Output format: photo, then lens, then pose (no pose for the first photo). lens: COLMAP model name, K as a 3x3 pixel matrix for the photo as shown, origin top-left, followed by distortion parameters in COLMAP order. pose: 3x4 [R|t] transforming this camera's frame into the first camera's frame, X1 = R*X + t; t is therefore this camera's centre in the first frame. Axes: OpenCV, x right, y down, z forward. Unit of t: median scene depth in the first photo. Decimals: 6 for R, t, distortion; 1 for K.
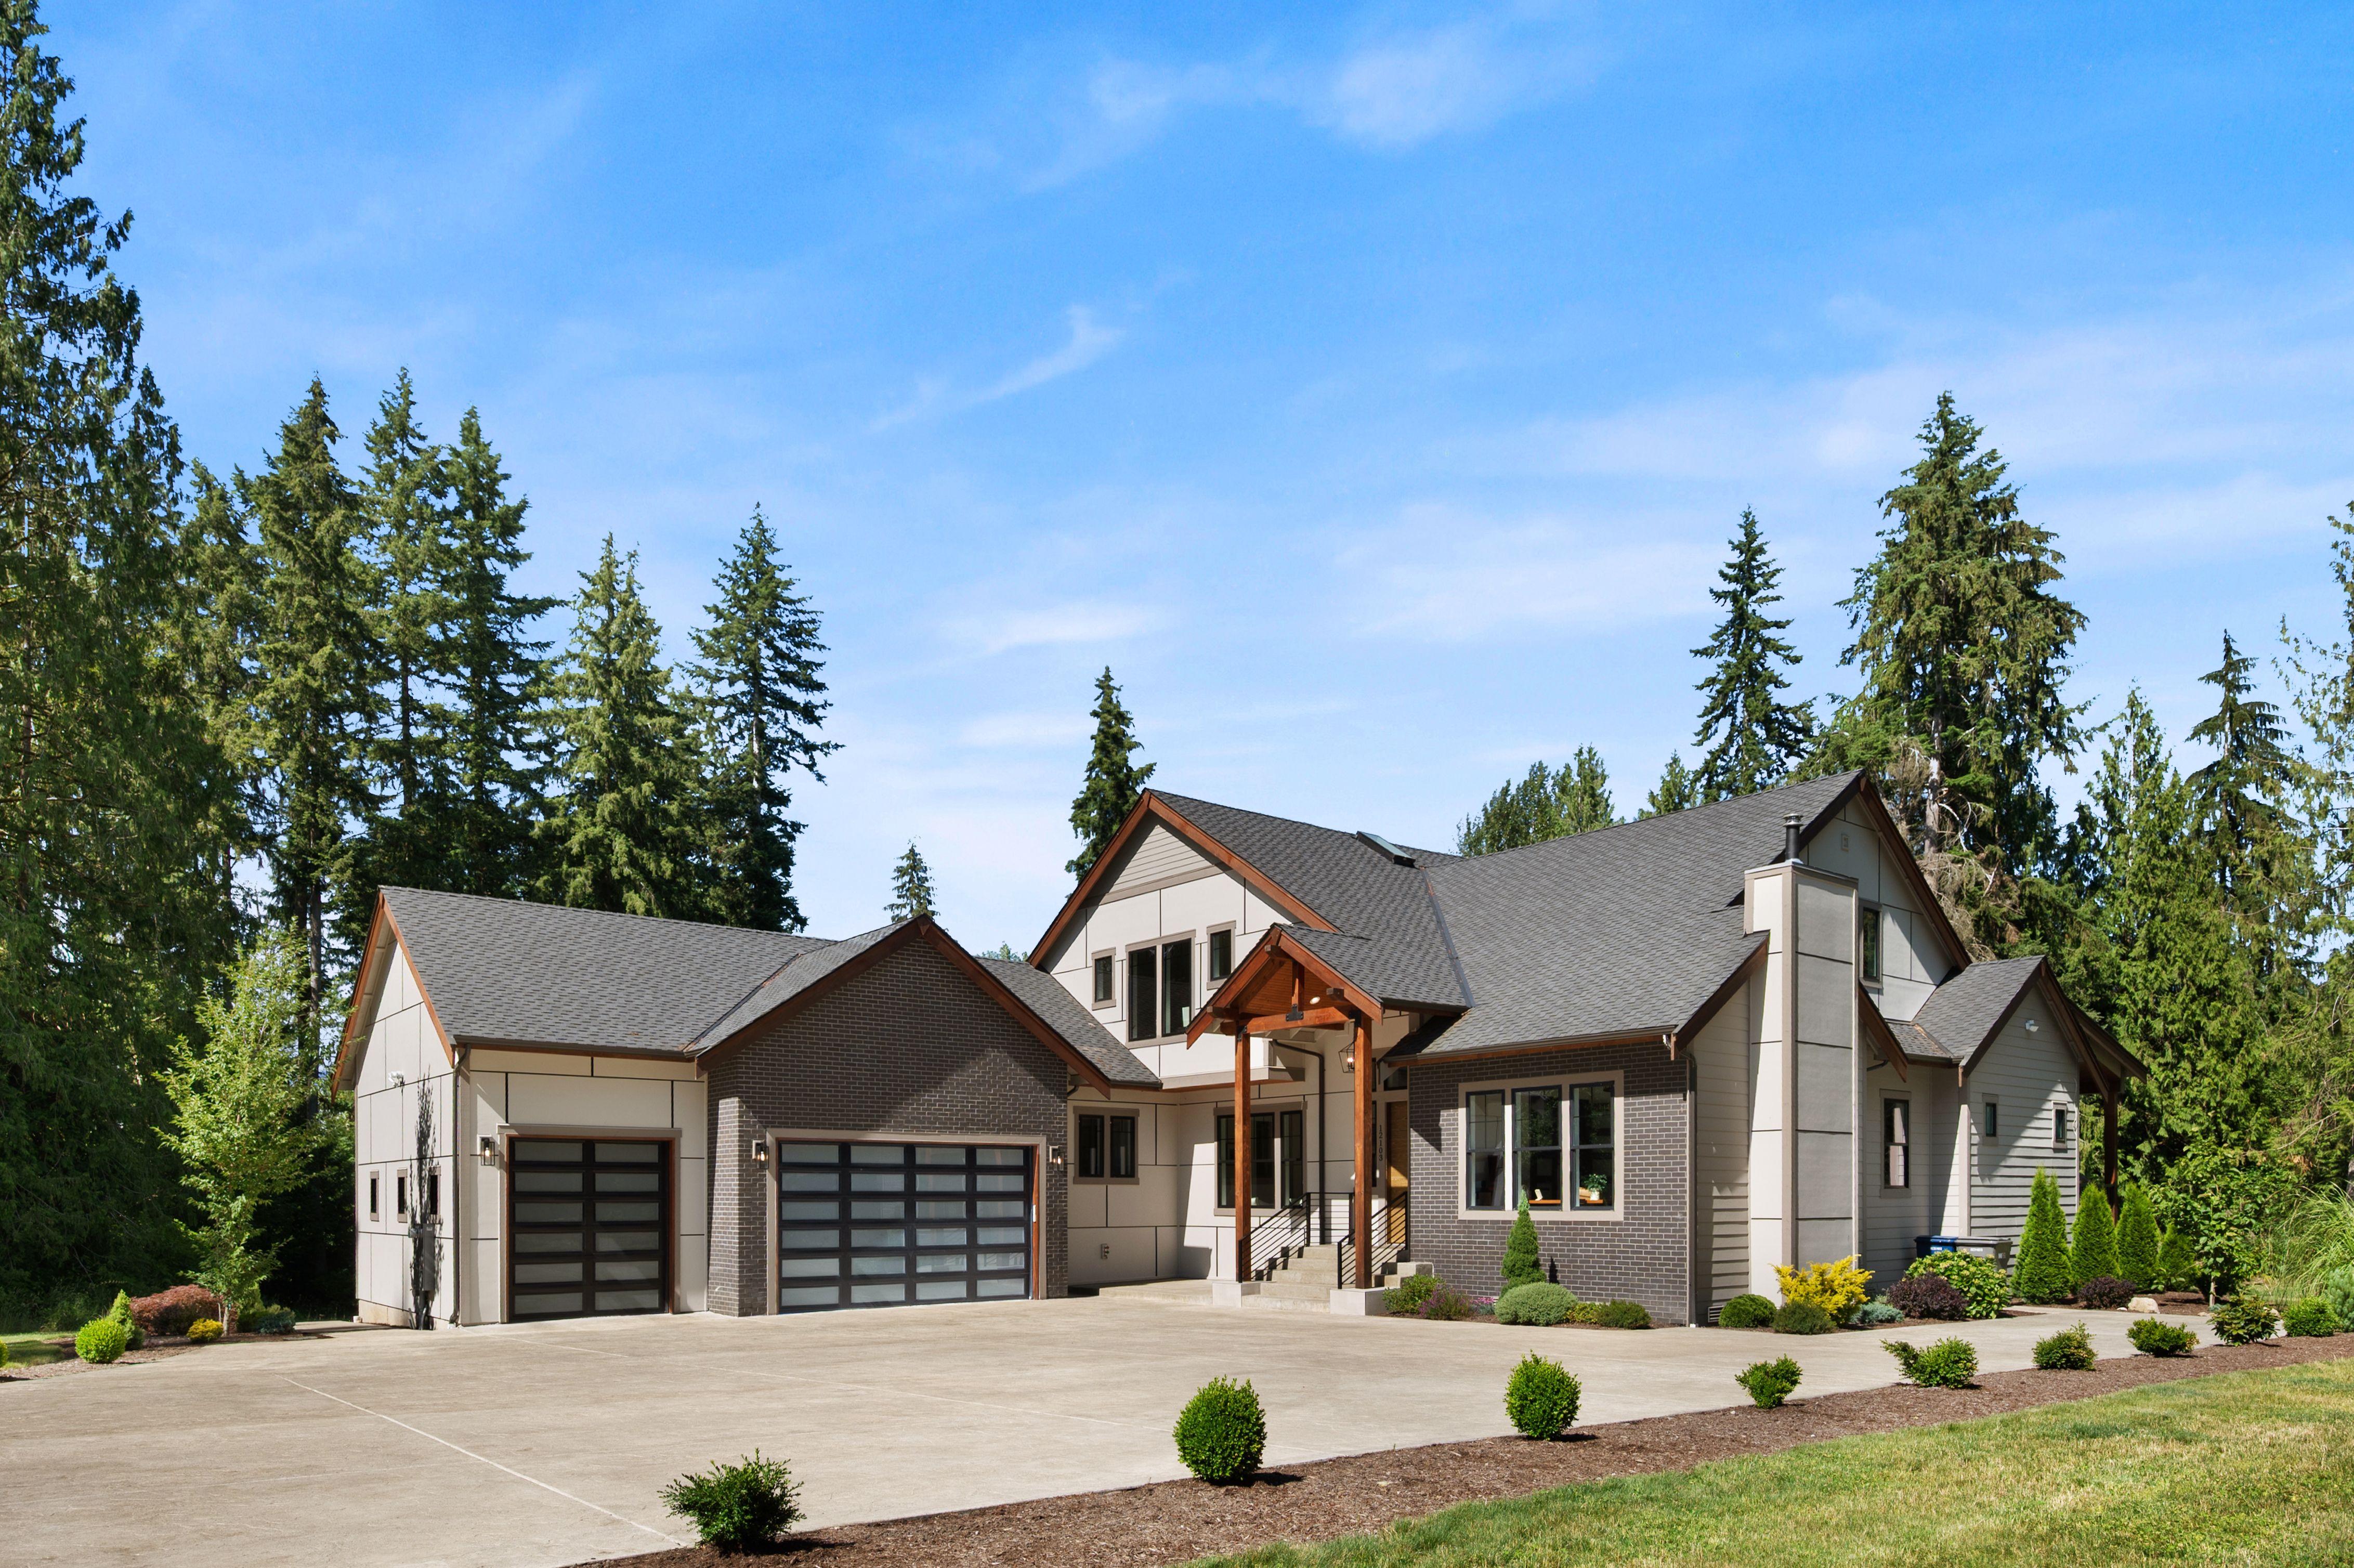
lens RADIAL K [[1539.5, 0, 1171.5], [0, 1539.5, 1208.4], [0, 0, 1]] dist [0.002657, -0.002444]
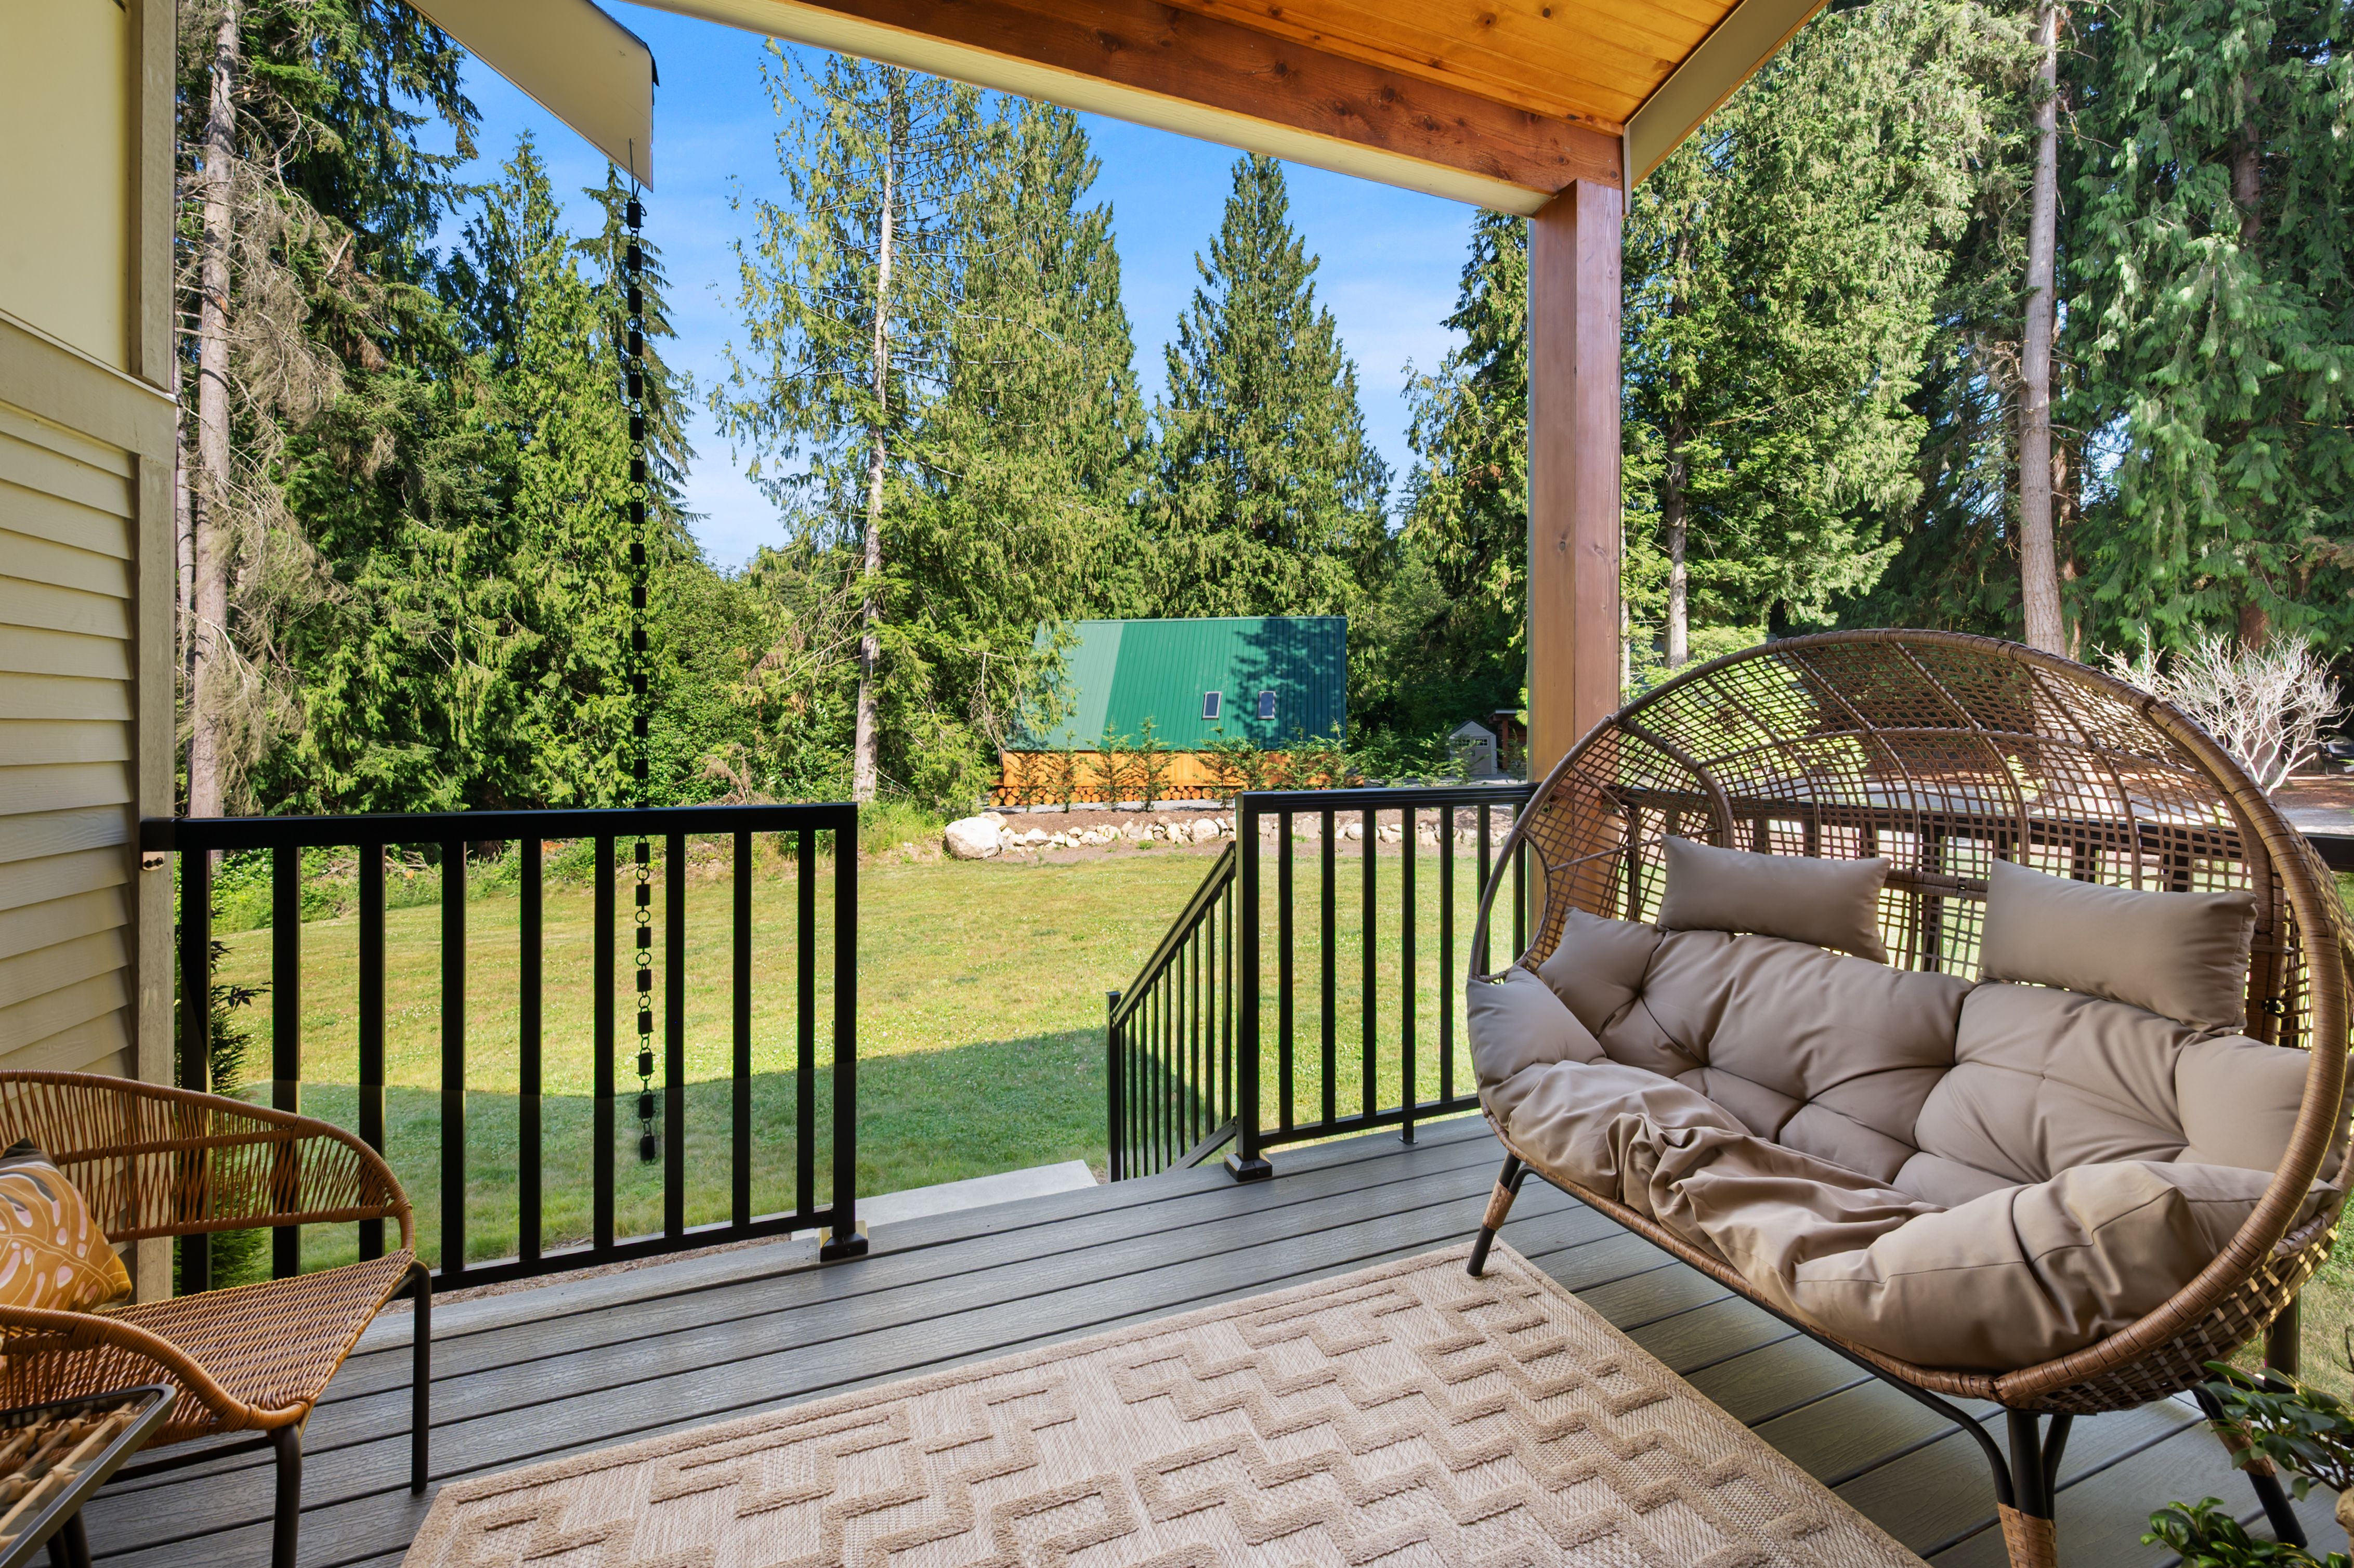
lens RADIAL K [[948.3, 0, 1176.8], [0, 948.3, 722.7], [0, 0, 1]] dist [-0.000175, -0.000037]
pose [[0.320856, 0.005436, 0.947113, 0.245966], [0.004862, 0.999961, -0.007386, -0.011136], [-0.947116, 0.006974, 0.320817, 0.493211]]
